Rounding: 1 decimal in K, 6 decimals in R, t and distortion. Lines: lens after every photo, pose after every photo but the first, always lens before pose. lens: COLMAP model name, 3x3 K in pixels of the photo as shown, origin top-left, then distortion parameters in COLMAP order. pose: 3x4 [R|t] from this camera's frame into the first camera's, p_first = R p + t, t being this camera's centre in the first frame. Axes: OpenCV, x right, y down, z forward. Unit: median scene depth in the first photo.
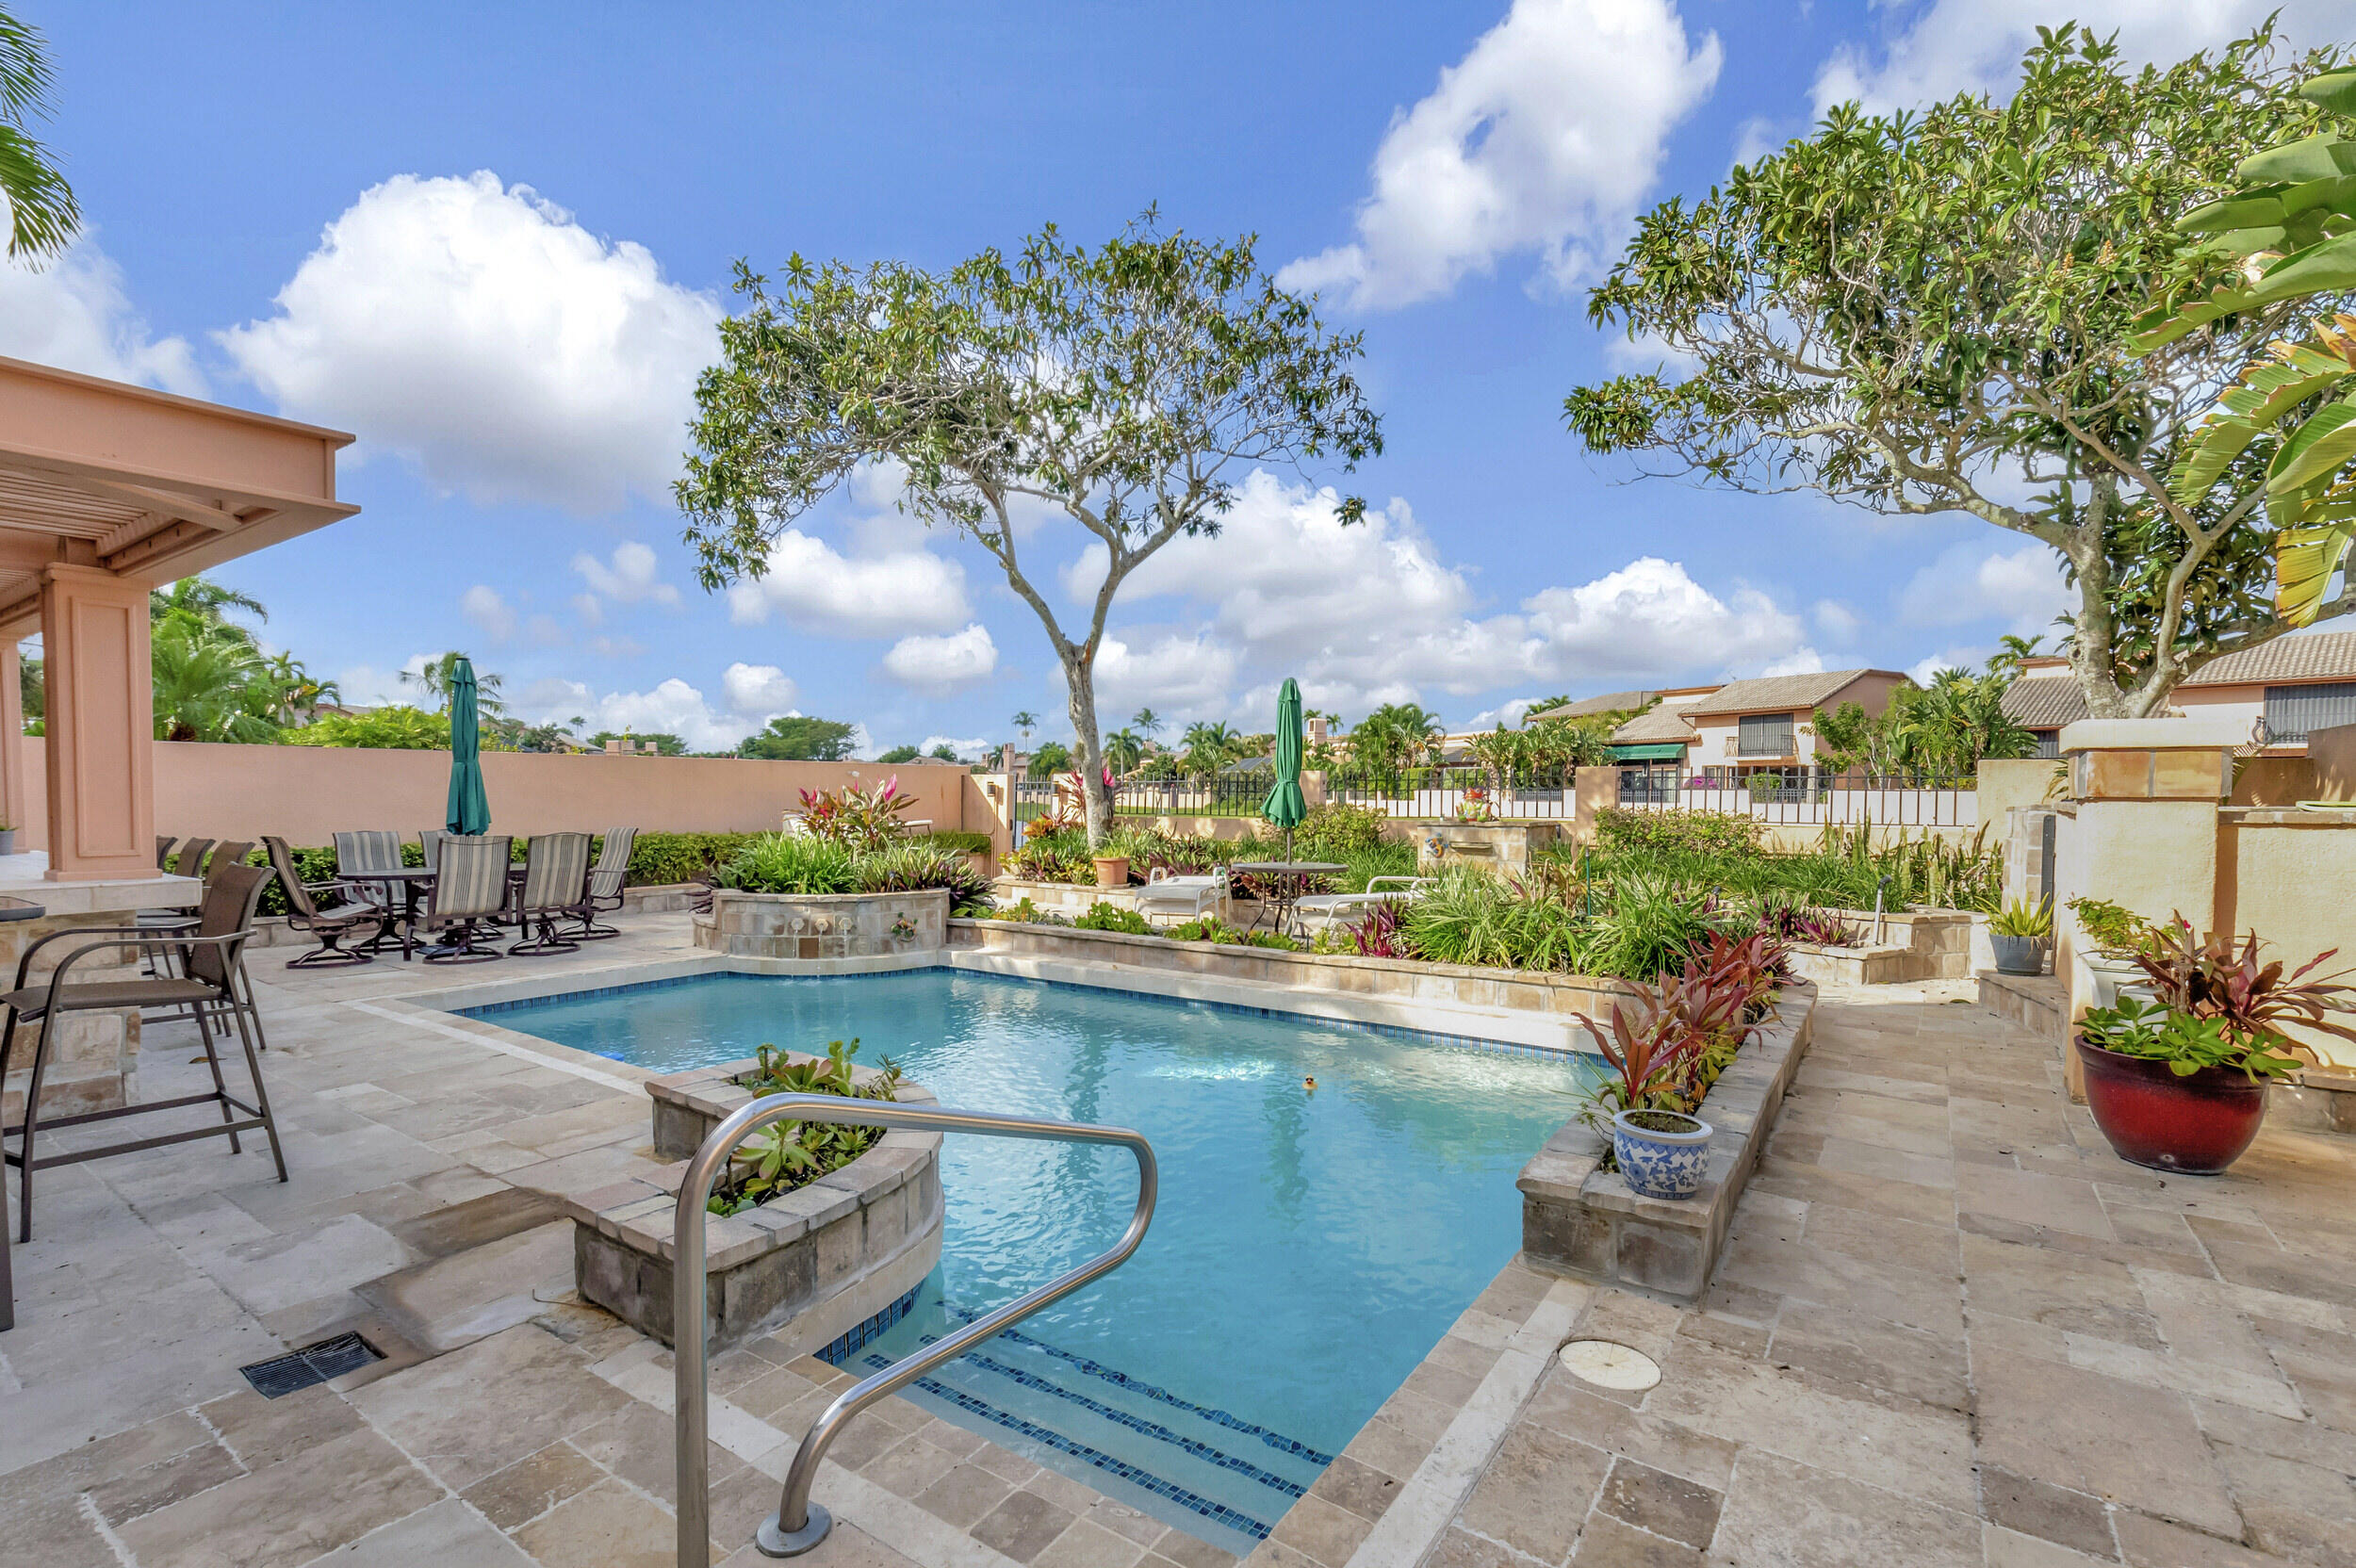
lens RADIAL K [[1063.7, 0, 1168.7], [0, 1063.7, 831.3], [0, 0, 1]] dist [-0.012303, -0.000532]
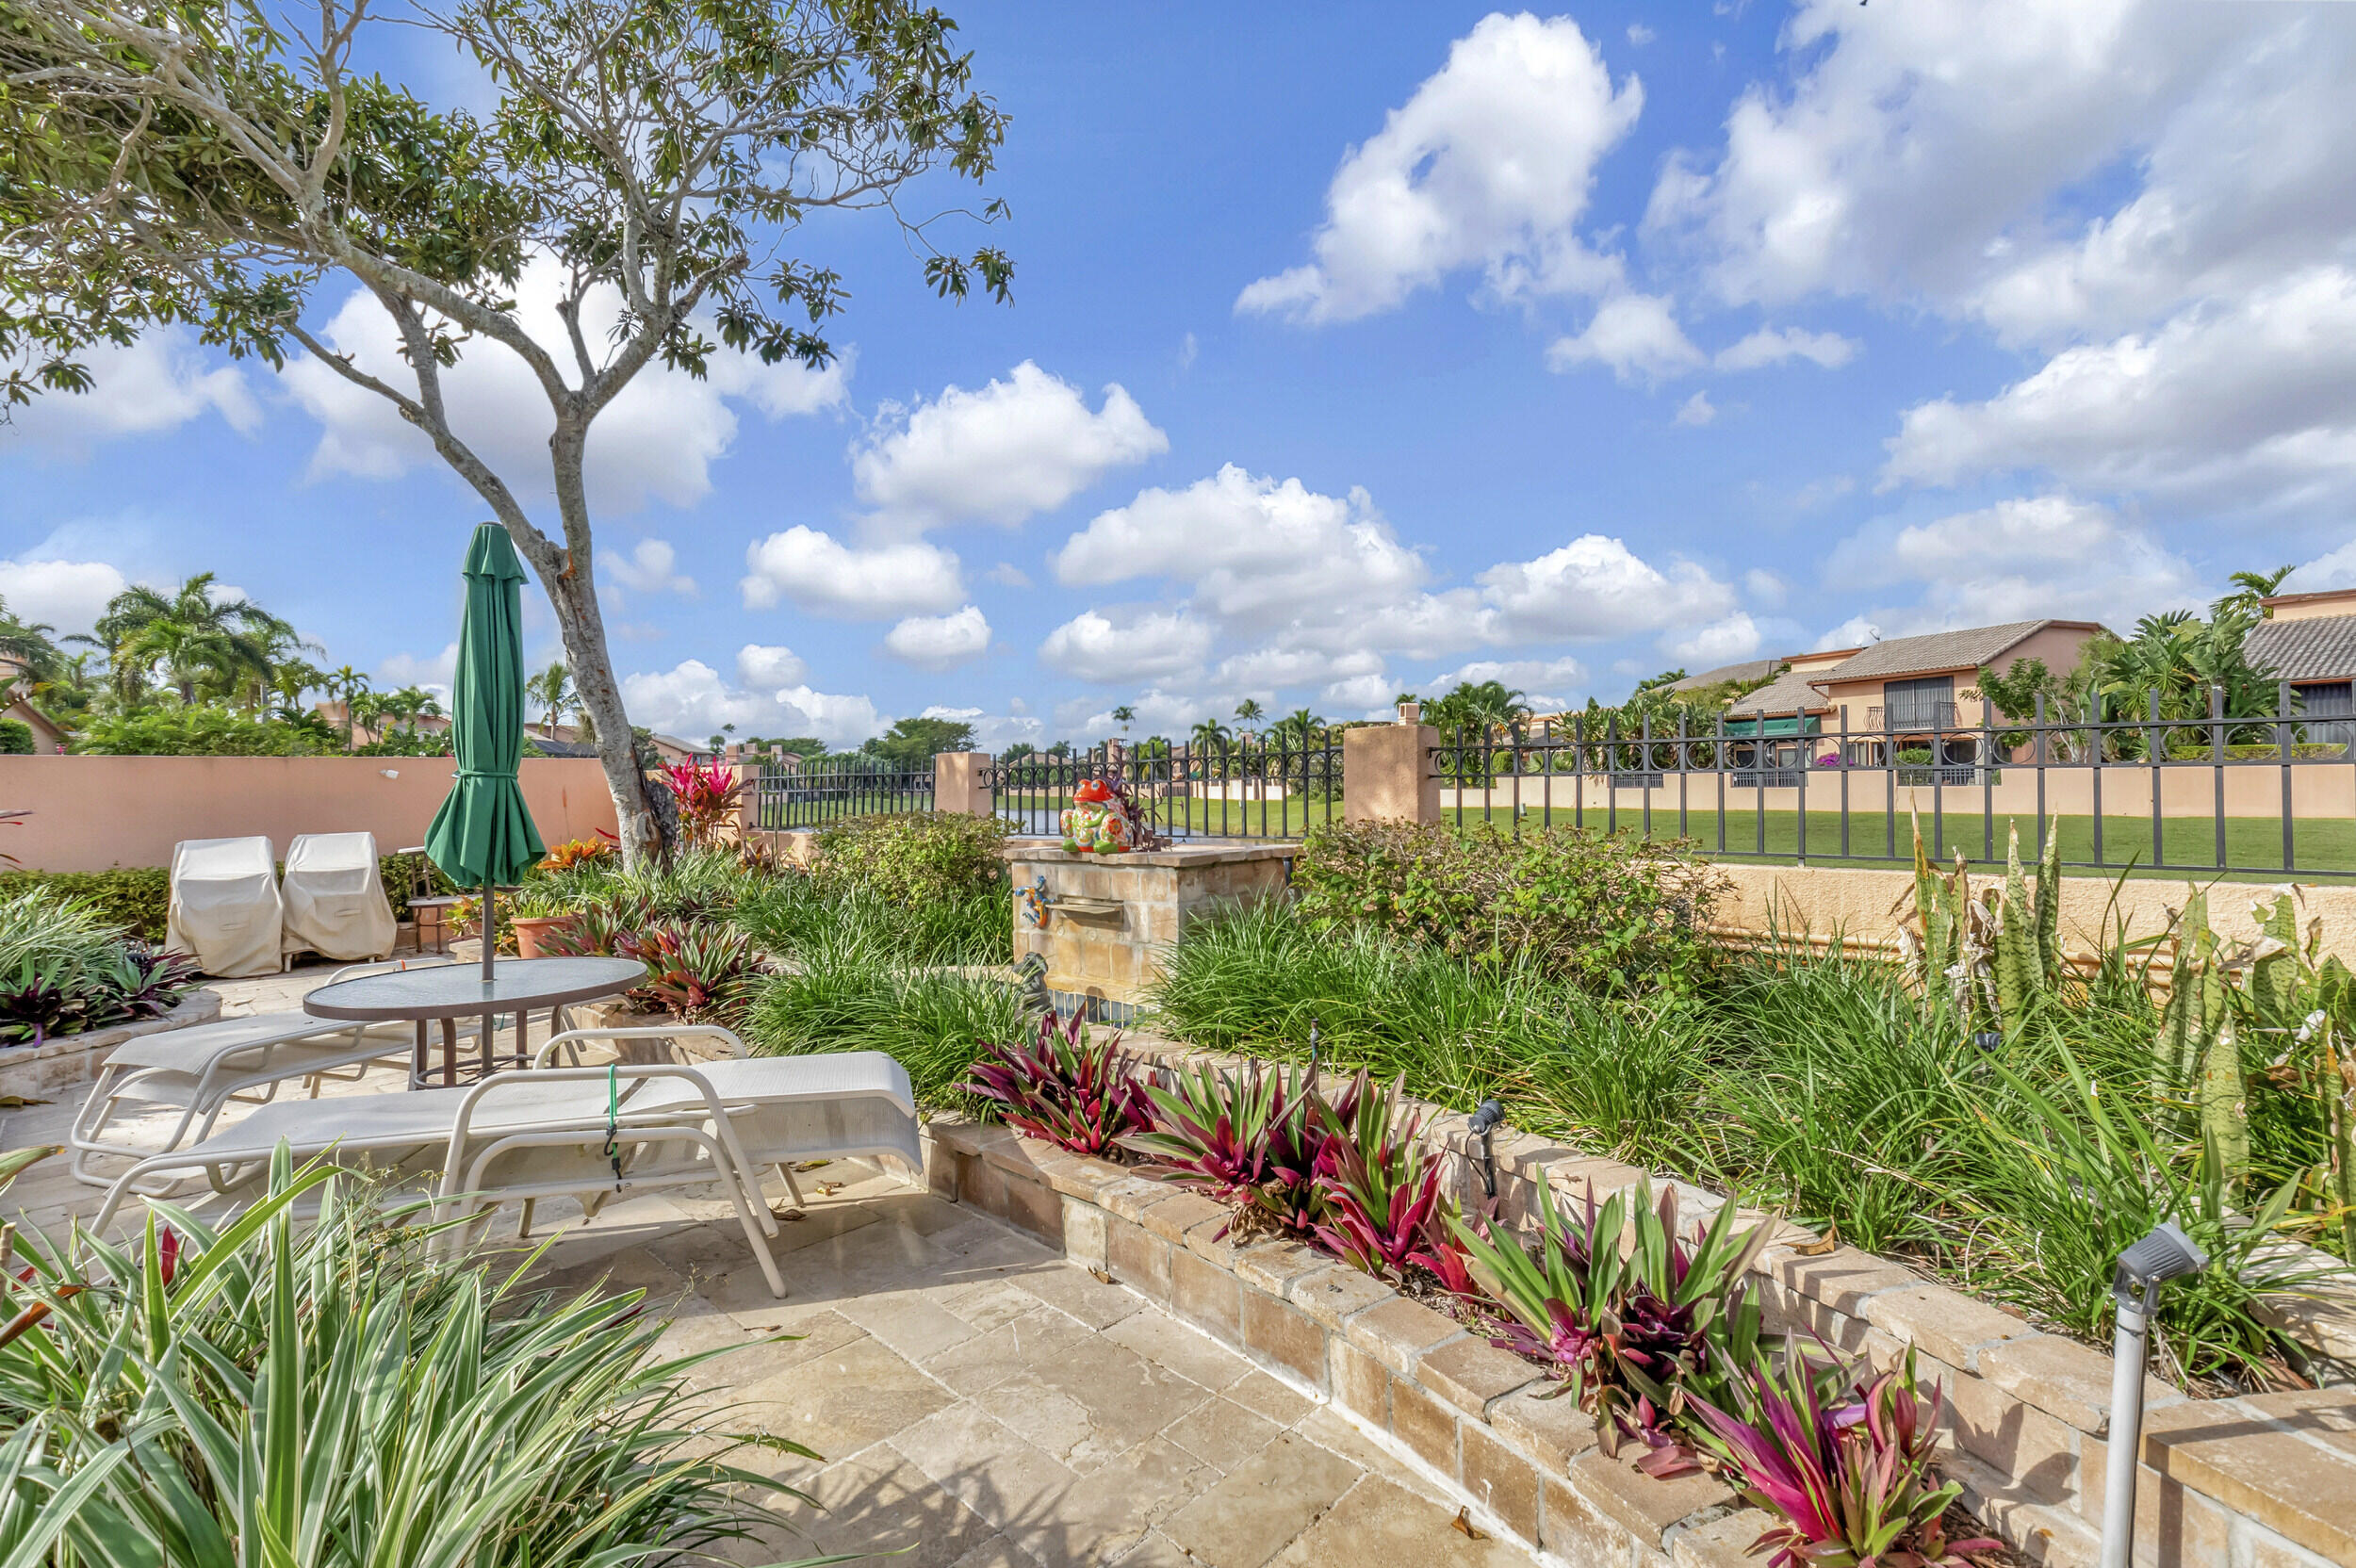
lens RADIAL K [[1017.8, 0, 1177.1], [0, 1017.8, 793.9], [0, 0, 1]] dist [-0.010113, 0.000272]
pose [[0.991009, -0.017059, -0.132705, 0.483468], [0.013433, 0.999513, -0.028167, -0.027399], [0.133121, 0.026131, 0.990755, 0.726828]]
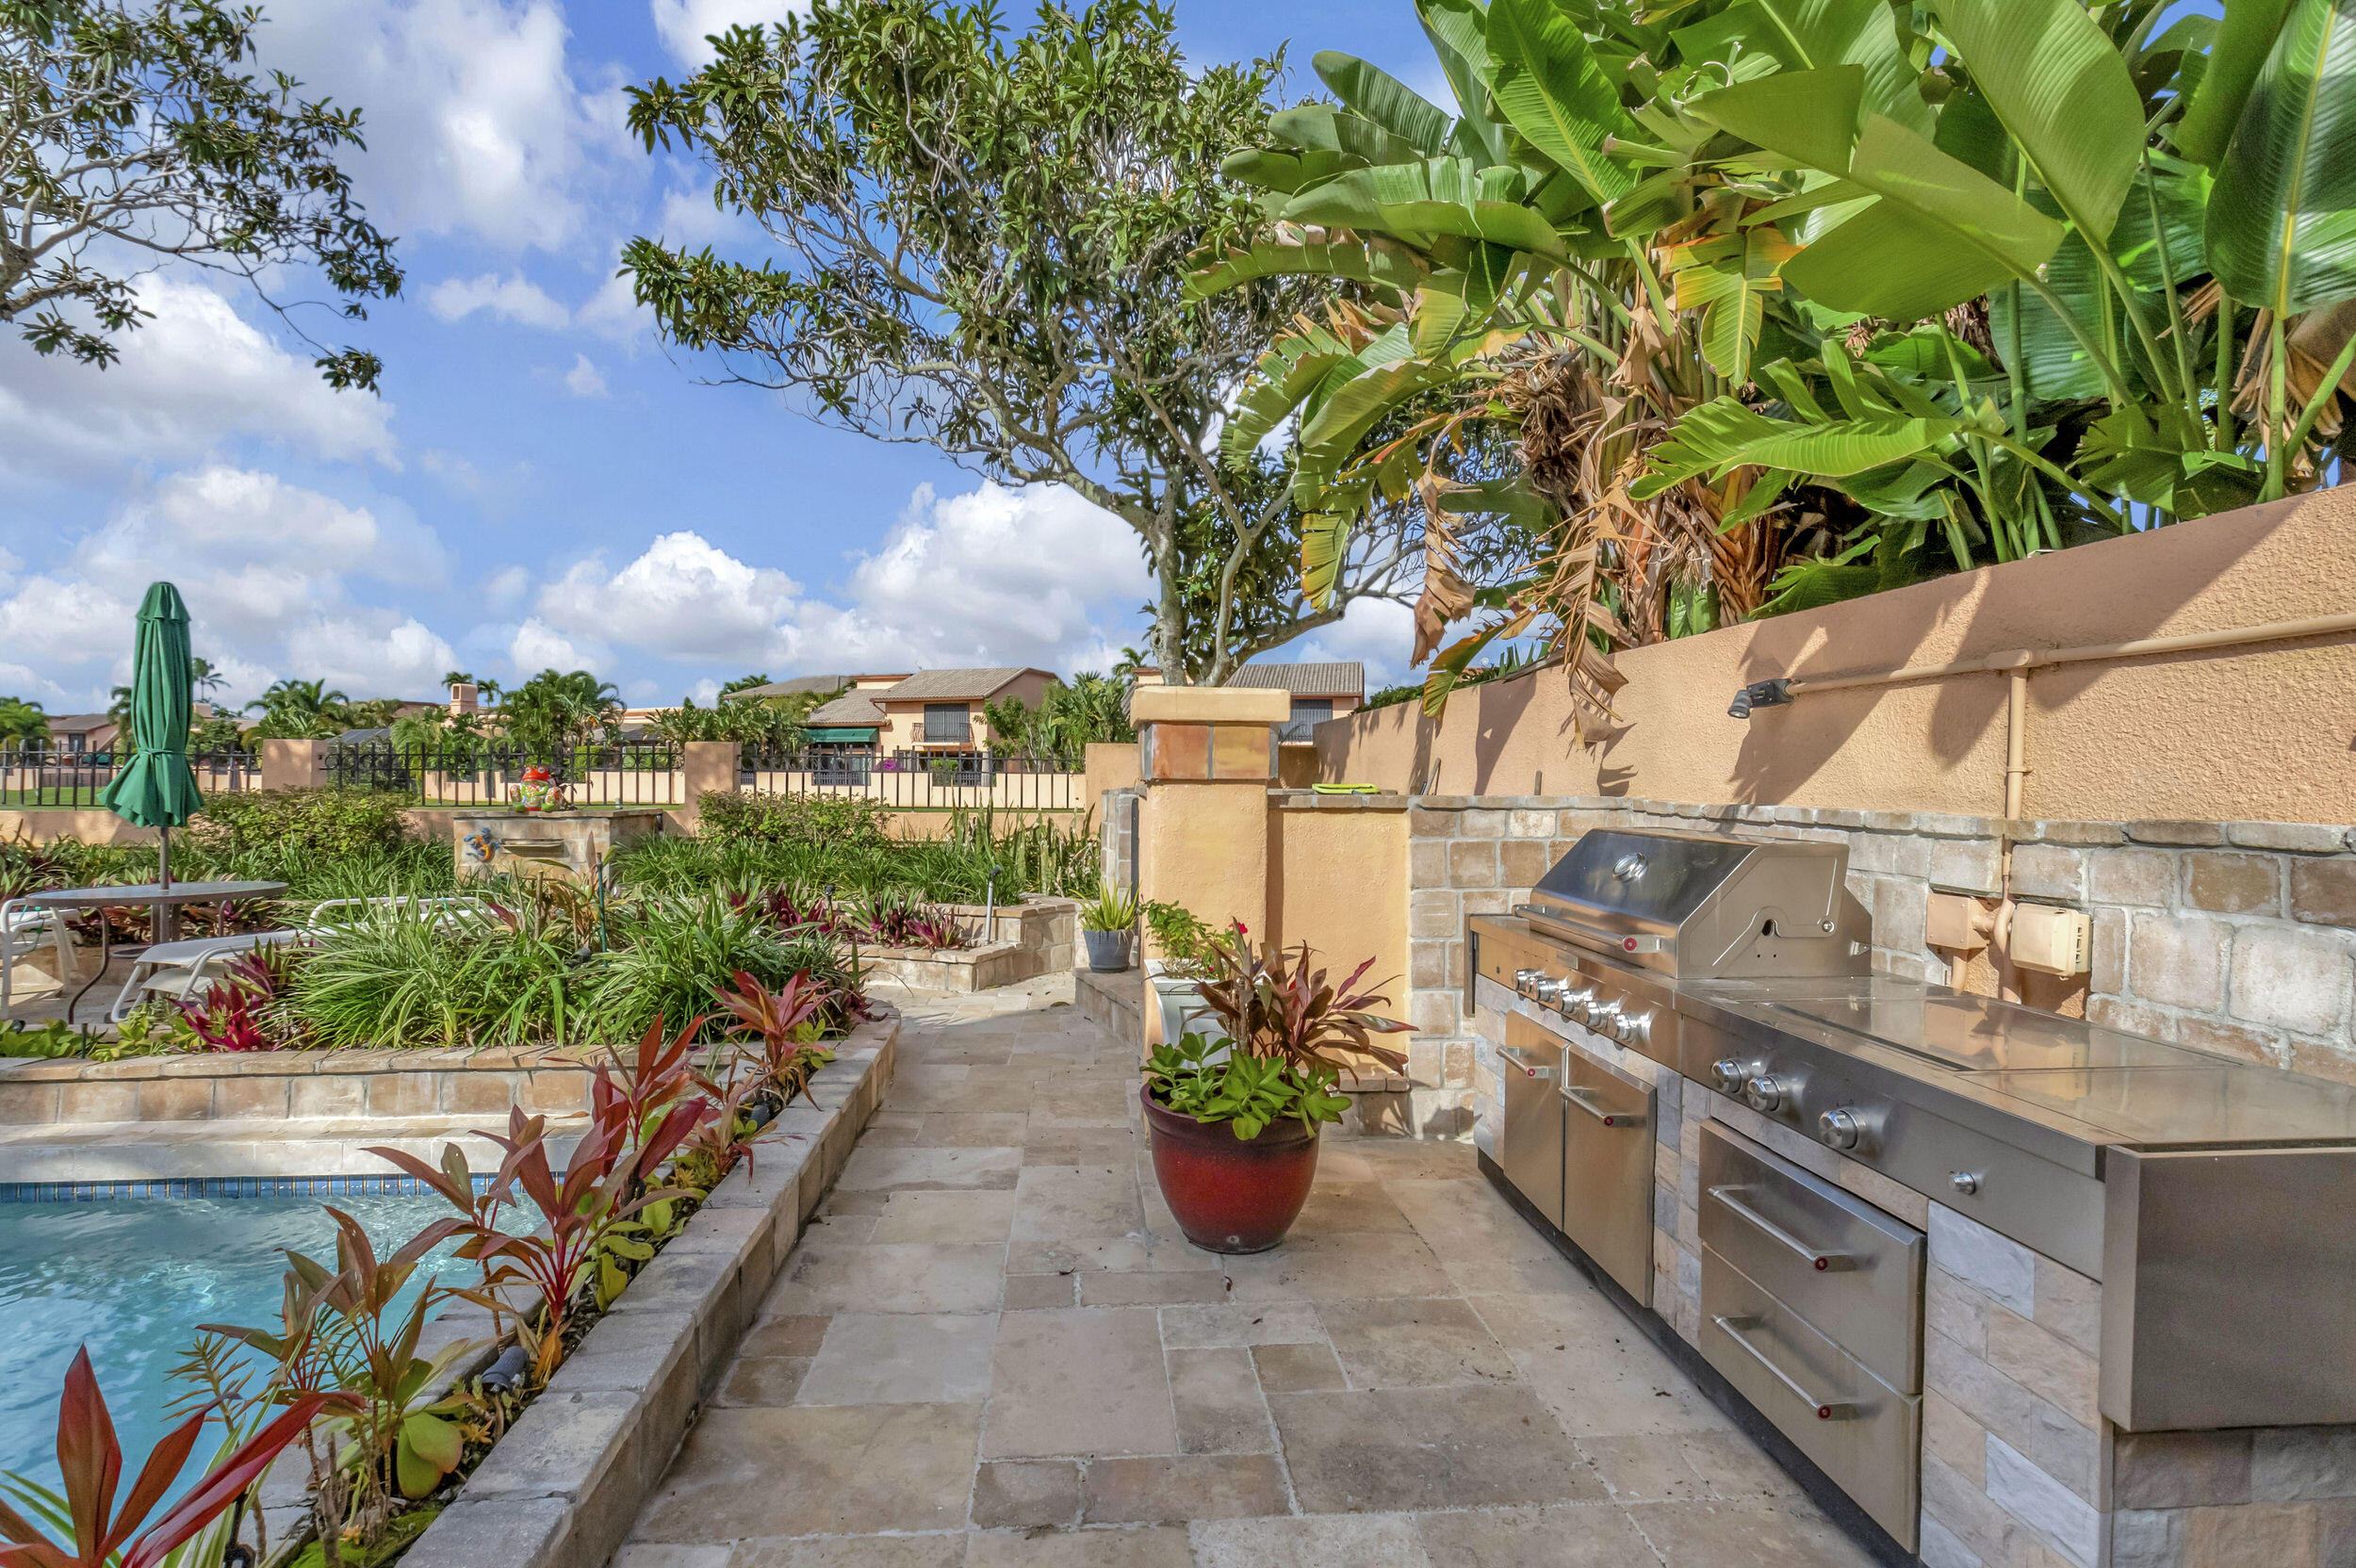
lens RADIAL K [[1063.7, 0, 1168.7], [0, 1063.7, 831.3], [0, 0, 1]] dist [-0.012303, -0.000532]
pose [[0.760928, -0.027927, 0.648235, 0.182260], [0.017613, 0.999594, 0.022390, -0.005148], [-0.648597, -0.005619, 0.761111, 0.191376]]
